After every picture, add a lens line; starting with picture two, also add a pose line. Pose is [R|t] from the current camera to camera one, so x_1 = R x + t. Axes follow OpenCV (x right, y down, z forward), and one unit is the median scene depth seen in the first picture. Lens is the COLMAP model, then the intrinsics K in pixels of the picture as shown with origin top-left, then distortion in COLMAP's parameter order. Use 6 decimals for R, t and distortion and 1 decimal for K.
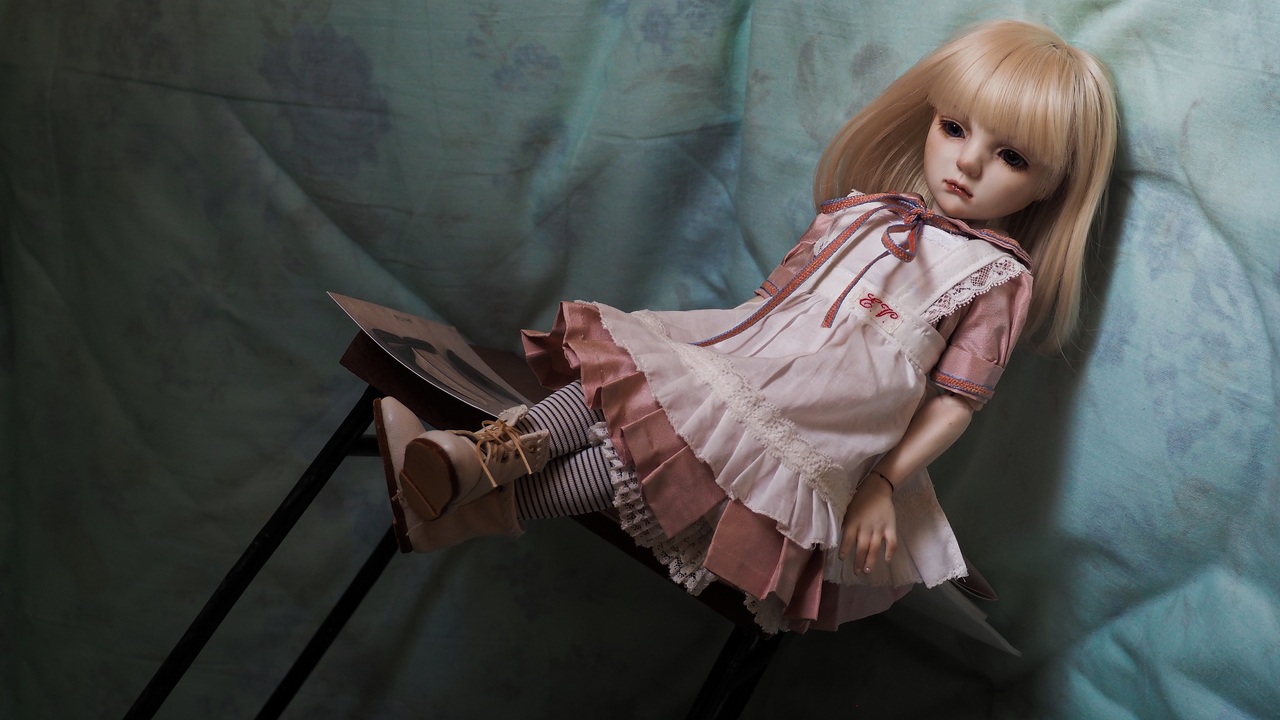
lens RADIAL K [[2175.9, 0, 640.0], [0, 2175.9, 360.0], [0, 0, 1]] dist [-0.015371, -0.001301]
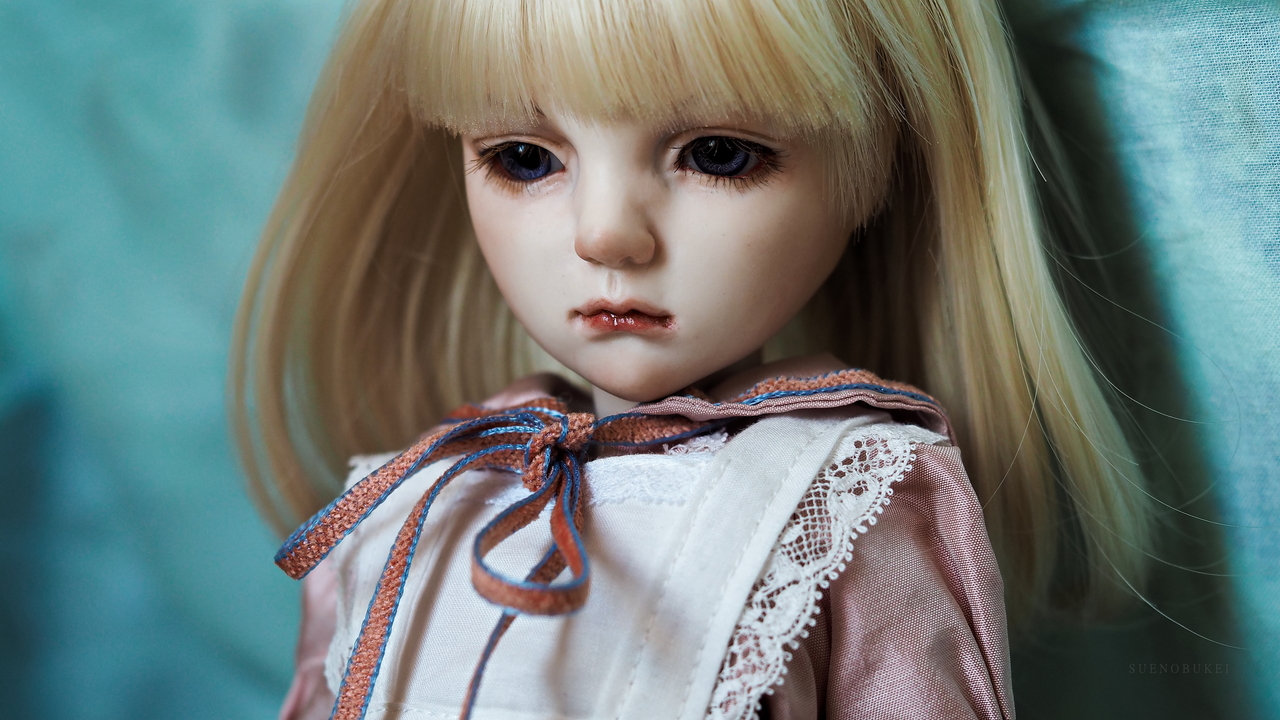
lens RADIAL K [[4674.0, 0, 640.0], [0, 4674.0, 360.0], [0, 0, 1]] dist [-0.172558, 3.302909]
pose [[0.877303, -0.476029, 0.061121, 0.105093], [0.478963, 0.876502, -0.048359, -0.039009], [-0.030553, 0.071700, 0.996958, 0.315056]]
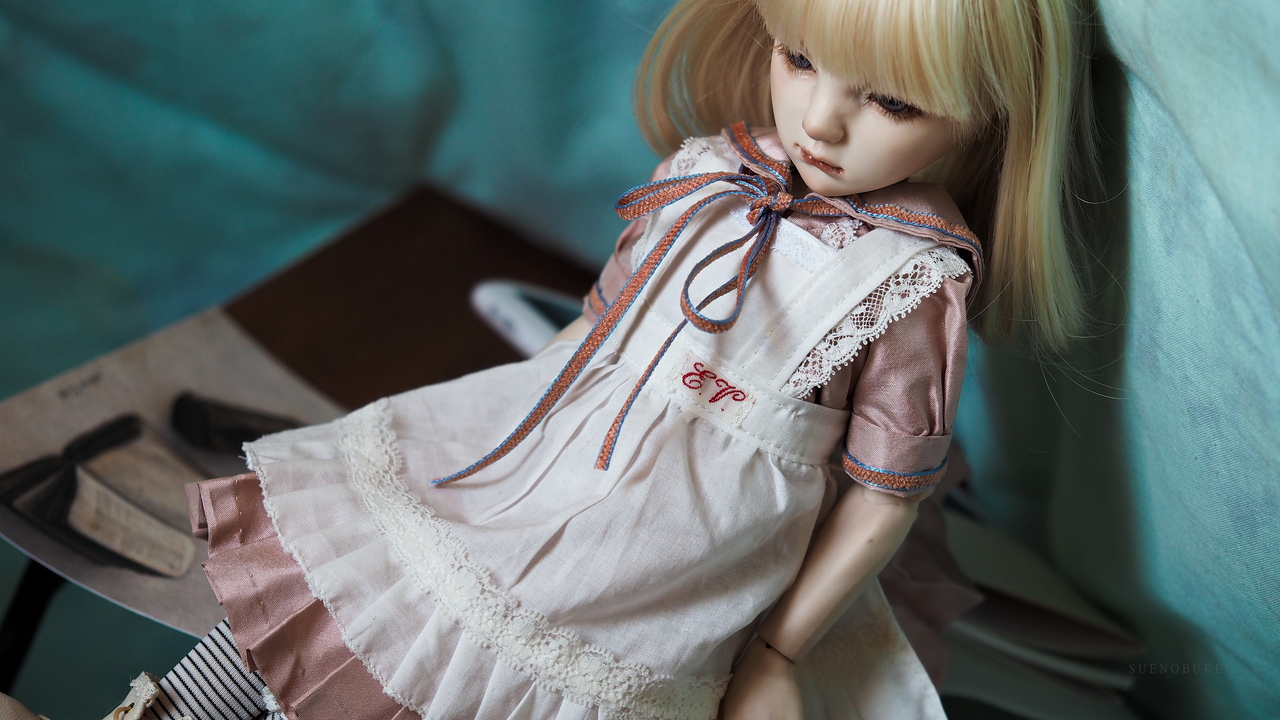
lens RADIAL K [[4674.0, 0, 640.0], [0, 4674.0, 360.0], [0, 0, 1]] dist [-0.172558, 3.302909]
pose [[0.957612, -0.137124, -0.253332, 0.423617], [0.204111, 0.943564, 0.260818, -0.377385], [0.203270, -0.301470, 0.931556, -0.224264]]
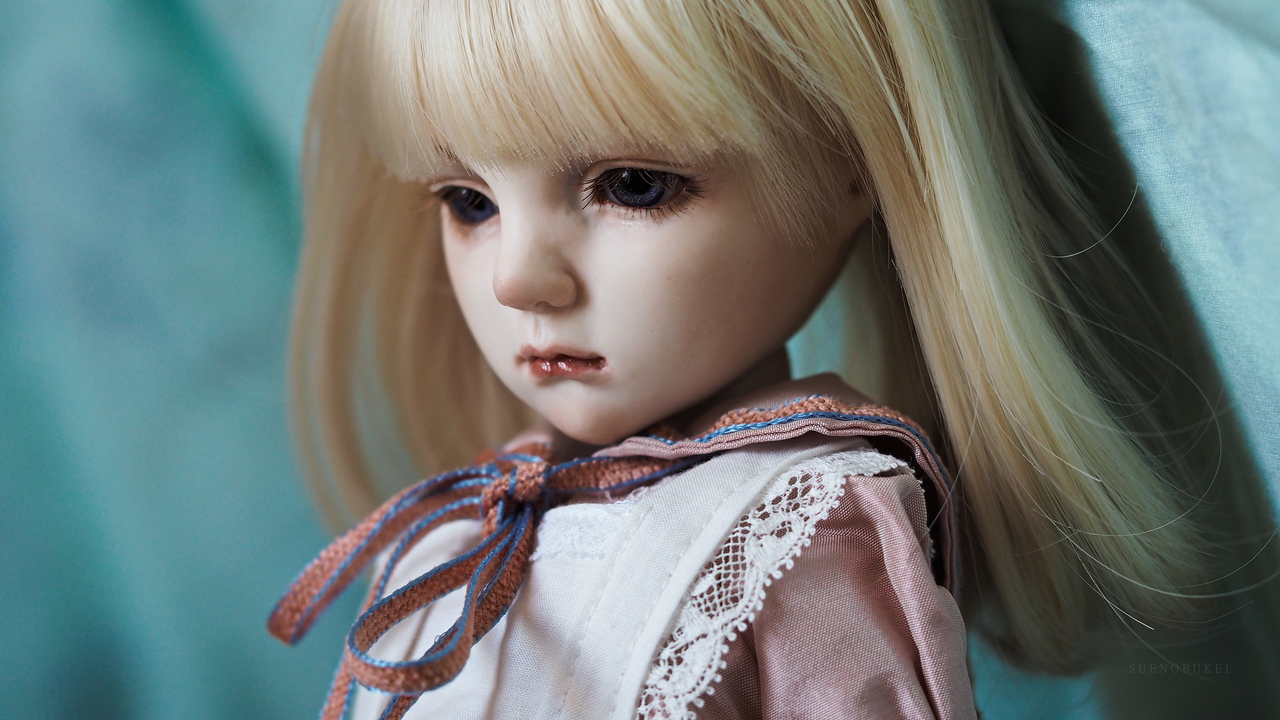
lens RADIAL K [[4674.0, 0, 640.0], [0, 4674.0, 360.0], [0, 0, 1]] dist [-0.172558, 3.302909]
pose [[0.802329, -0.536518, -0.261565, 0.335429], [0.503763, 0.843718, -0.185373, 0.051160], [0.320143, 0.016963, 0.947217, 0.380115]]
